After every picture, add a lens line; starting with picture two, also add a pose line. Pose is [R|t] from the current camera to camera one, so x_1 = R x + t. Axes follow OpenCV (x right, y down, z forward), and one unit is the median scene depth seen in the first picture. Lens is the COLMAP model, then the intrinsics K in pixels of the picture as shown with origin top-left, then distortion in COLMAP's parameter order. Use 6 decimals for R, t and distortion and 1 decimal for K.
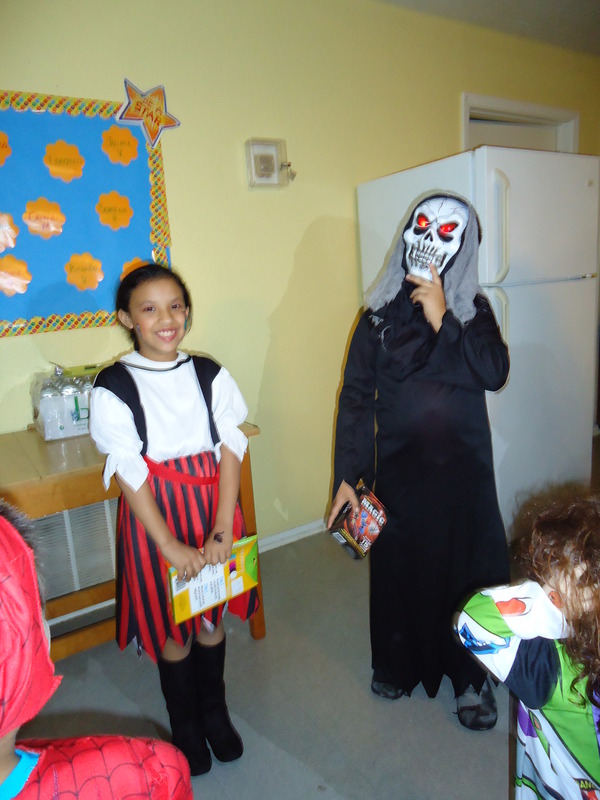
lens RADIAL K [[596.9, 0, 299.2], [0, 596.9, 397.6], [0, 0, 1]] dist [0.020867, -0.009139]
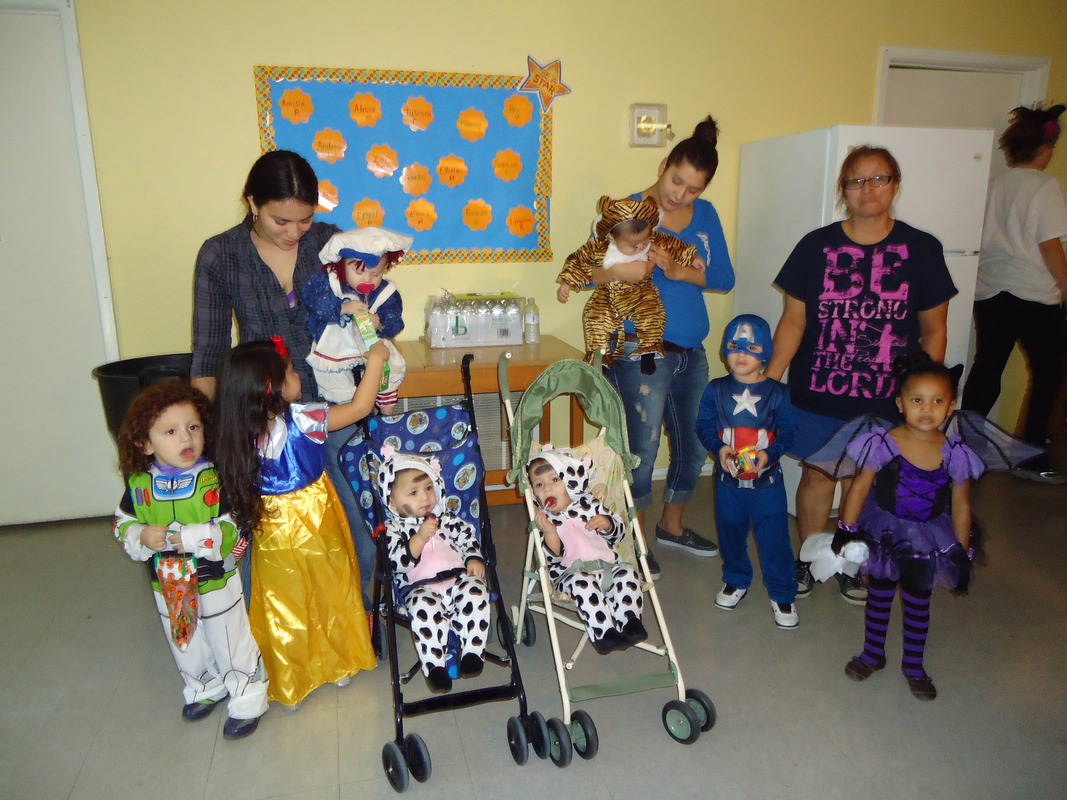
lens RADIAL K [[796.2, 0, 531.2], [0, 796.2, 398.7], [0, 0, 1]] dist [0.020867, -0.009139]
pose [[0.954767, 0.131029, -0.266931, 0.215433], [-0.121778, 0.991246, 0.050996, 0.057842], [0.271277, -0.016183, 0.962365, -0.504119]]
